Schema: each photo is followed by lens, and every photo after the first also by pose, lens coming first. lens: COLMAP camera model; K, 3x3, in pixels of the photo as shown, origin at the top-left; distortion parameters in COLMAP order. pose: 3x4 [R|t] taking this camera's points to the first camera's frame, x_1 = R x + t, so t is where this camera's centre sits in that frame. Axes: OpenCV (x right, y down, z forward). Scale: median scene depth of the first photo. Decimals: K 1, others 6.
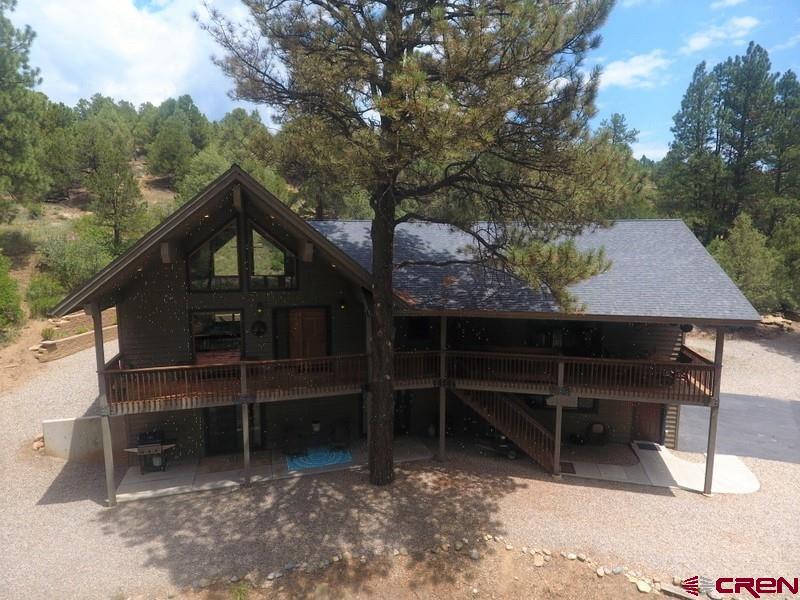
lens RADIAL K [[468.5, 0, 398.9], [0, 468.5, 299.0], [0, 0, 1]] dist [0.000811, 0.000749]
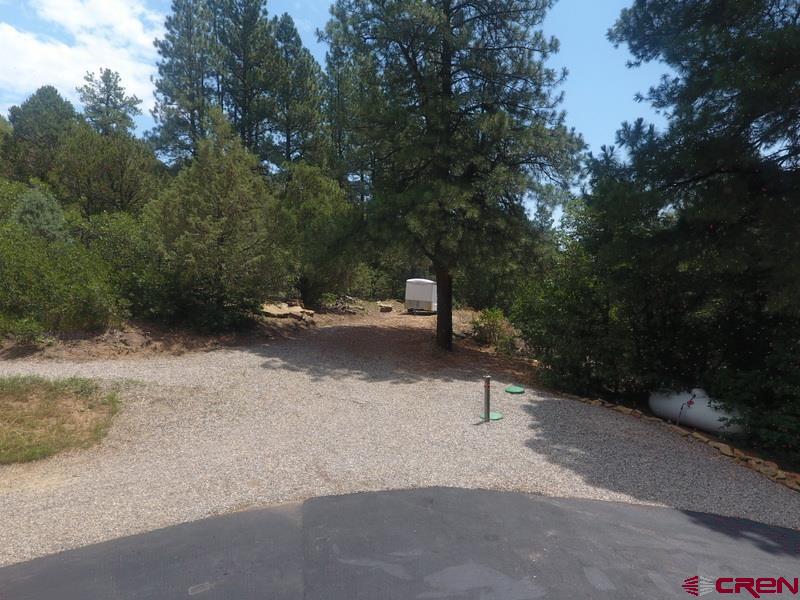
lens RADIAL K [[468.5, 0, 401.8], [0, 468.5, 299.6], [0, 0, 1]] dist [0.000811, 0.000749]
pose [[0.650431, -0.040870, 0.758465, 0.437056], [0.103194, 0.994048, -0.034931, 0.066146], [-0.752523, 0.100989, 0.650777, 0.497813]]
